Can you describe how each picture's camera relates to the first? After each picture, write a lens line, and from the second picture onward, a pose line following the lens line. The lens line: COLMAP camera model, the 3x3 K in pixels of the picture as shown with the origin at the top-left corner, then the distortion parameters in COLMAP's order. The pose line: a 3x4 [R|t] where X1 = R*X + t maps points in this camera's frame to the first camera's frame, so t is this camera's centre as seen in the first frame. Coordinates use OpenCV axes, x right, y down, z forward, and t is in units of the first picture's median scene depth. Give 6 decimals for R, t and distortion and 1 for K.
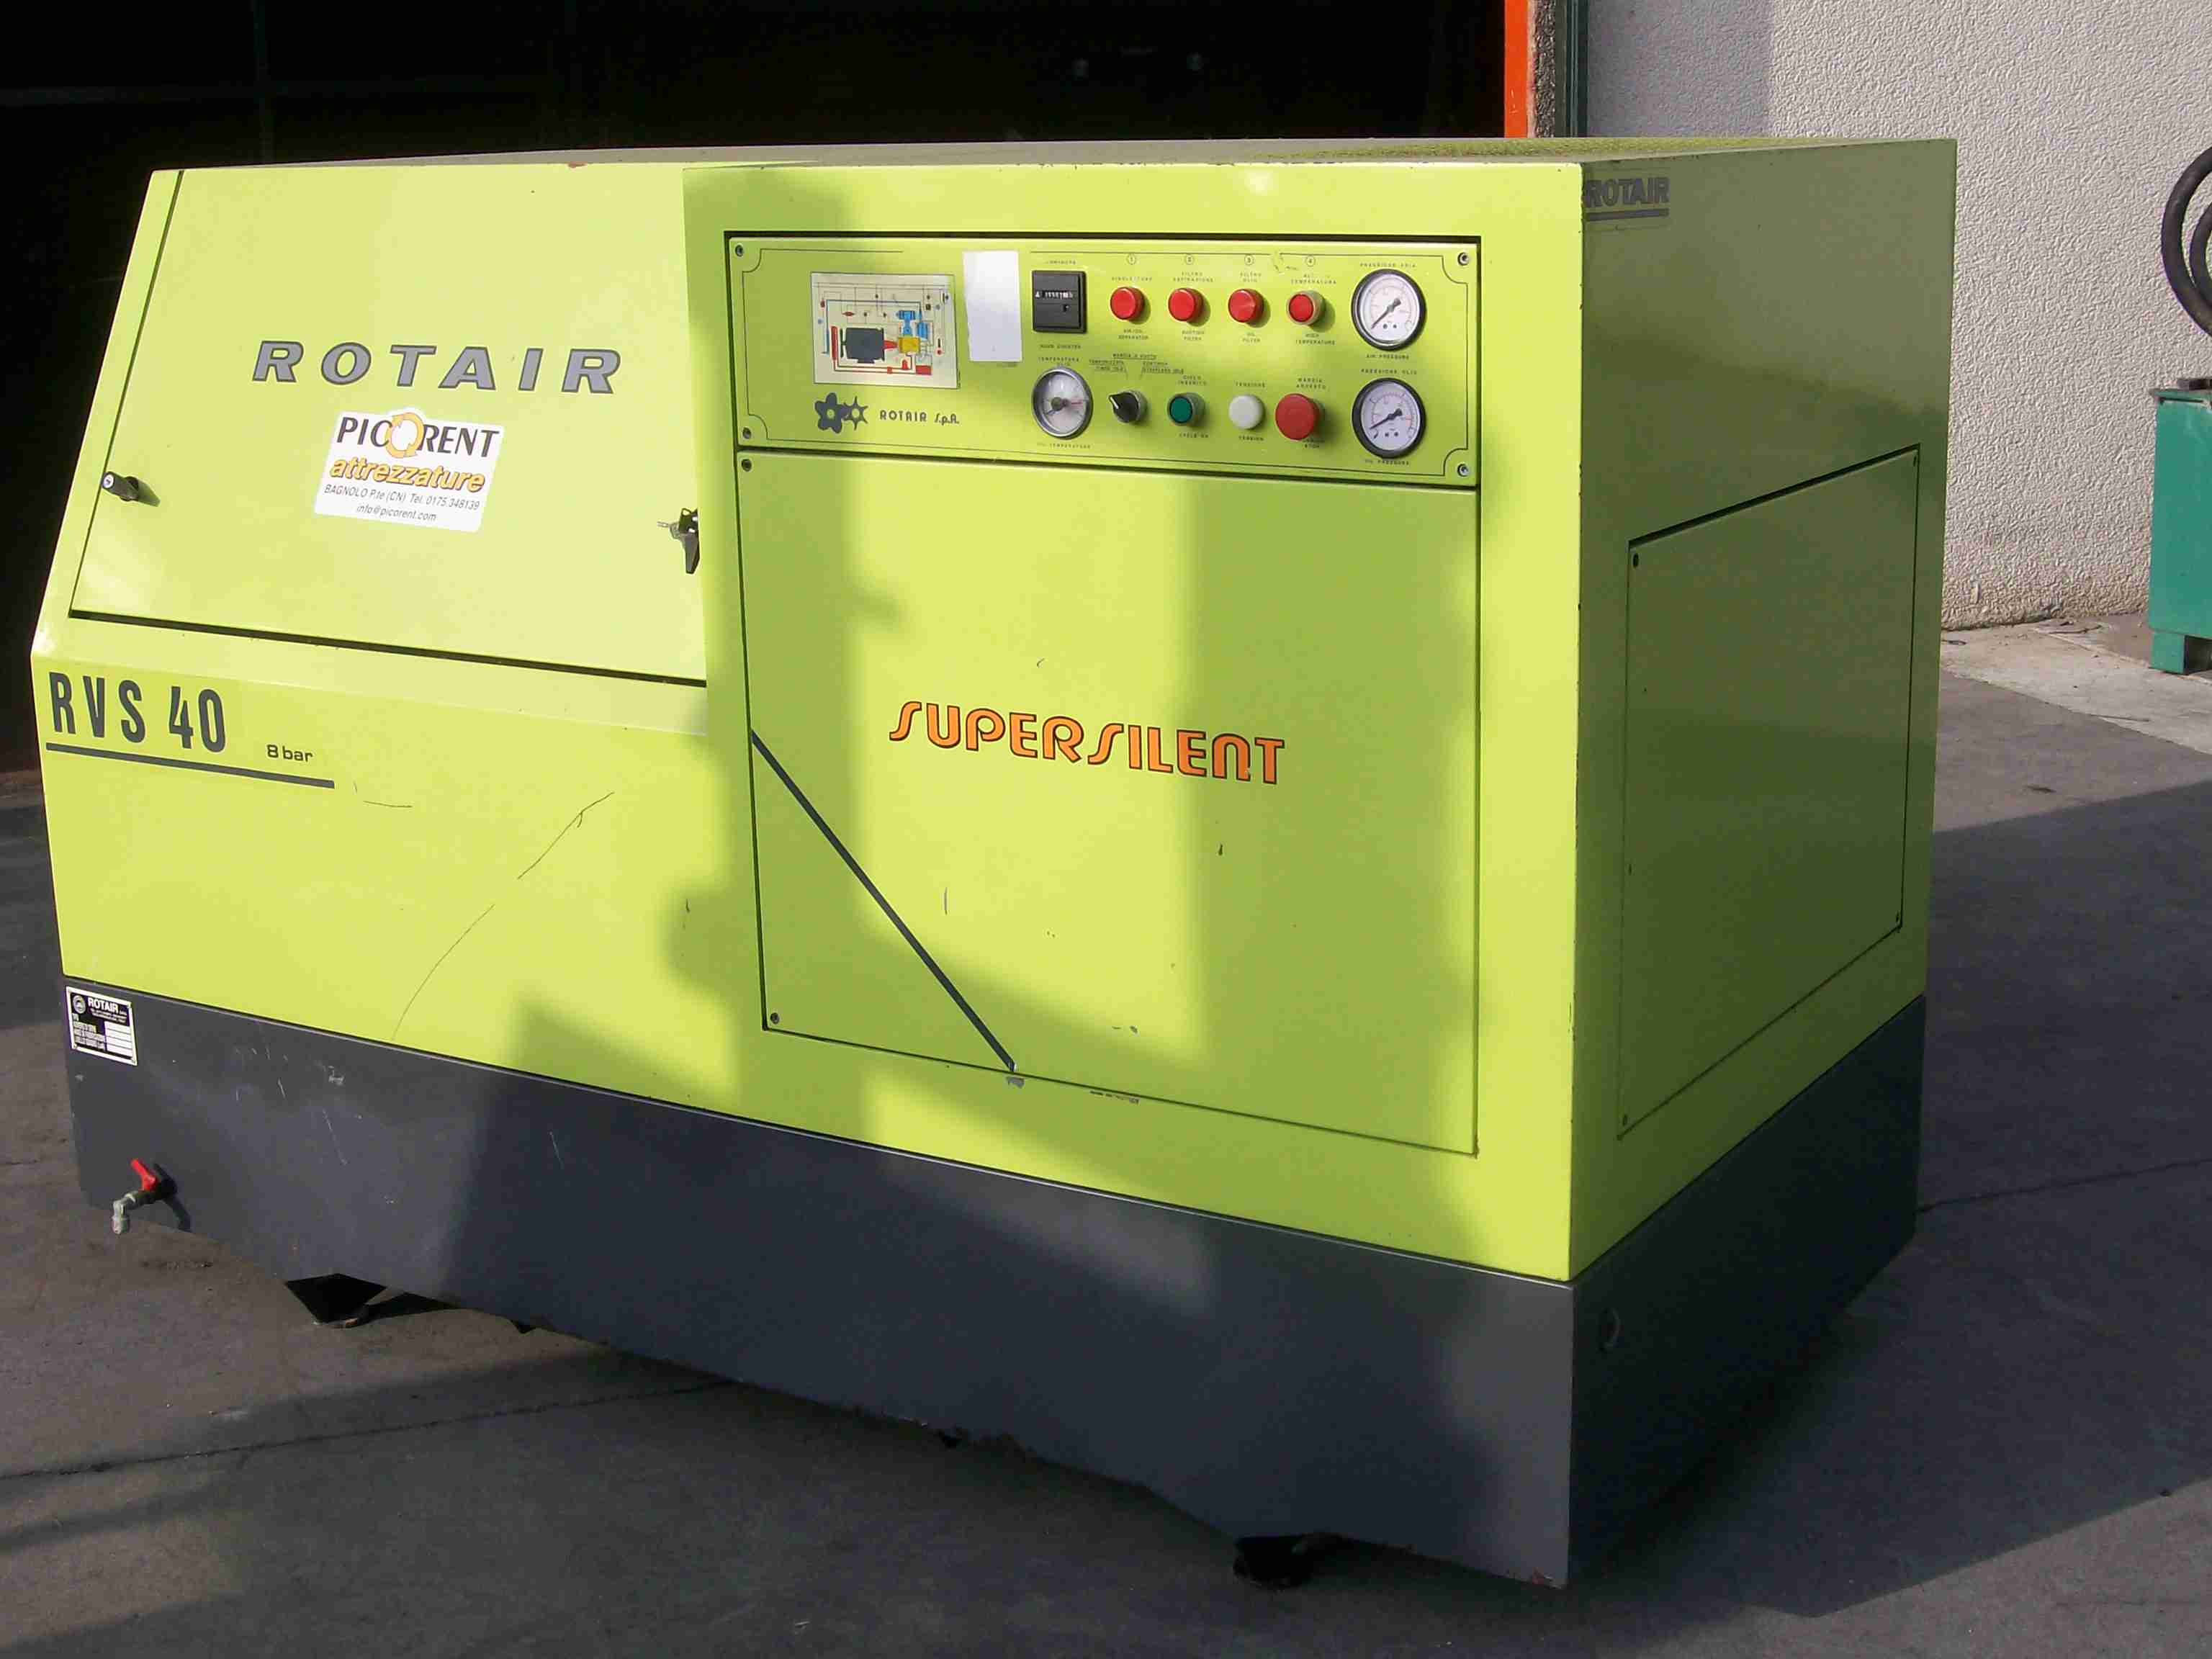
lens RADIAL K [[3034.1, 0, 1106.0], [0, 3034.1, 829.5], [0, 0, 1]] dist [-0.112936, 0.053518]
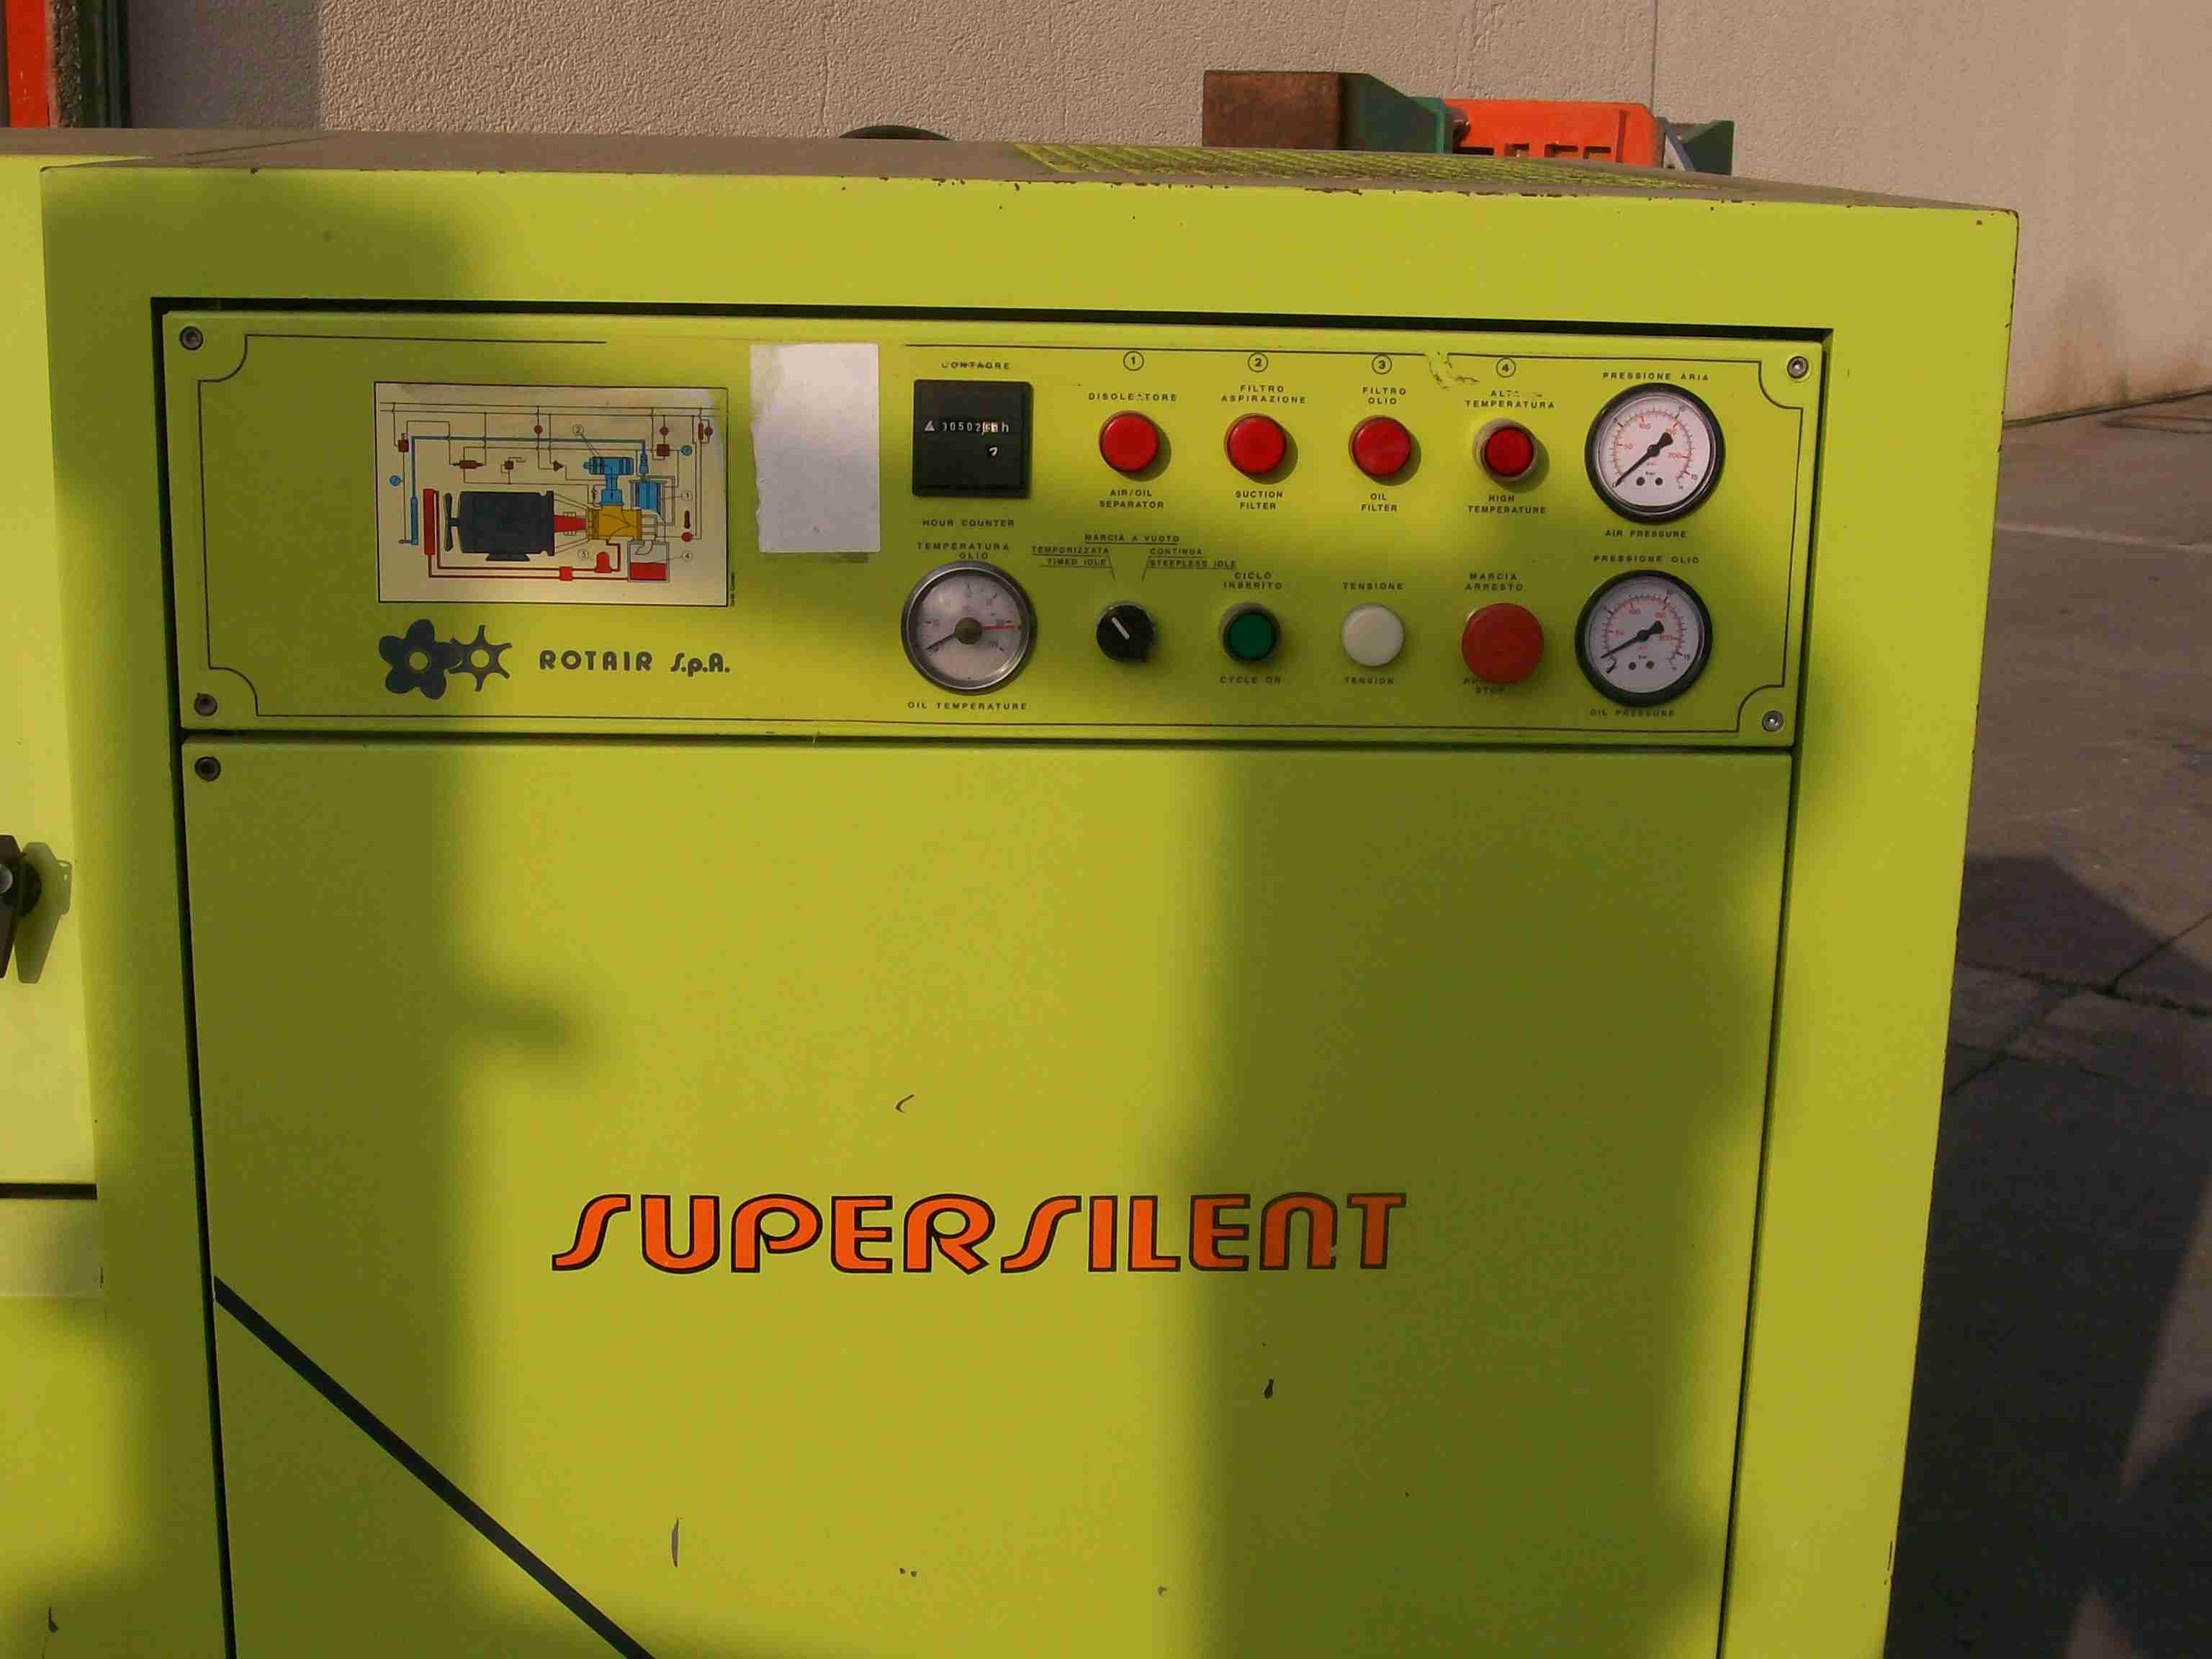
lens RADIAL K [[3034.1, 0, 1106.0], [0, 3034.1, 829.5], [0, 0, 1]] dist [-0.112936, 0.053518]
pose [[0.807810, -0.099874, 0.580920, -0.304704], [0.099175, 0.994520, 0.033072, -0.118988], [-0.581039, 0.030897, 0.813289, 0.544151]]
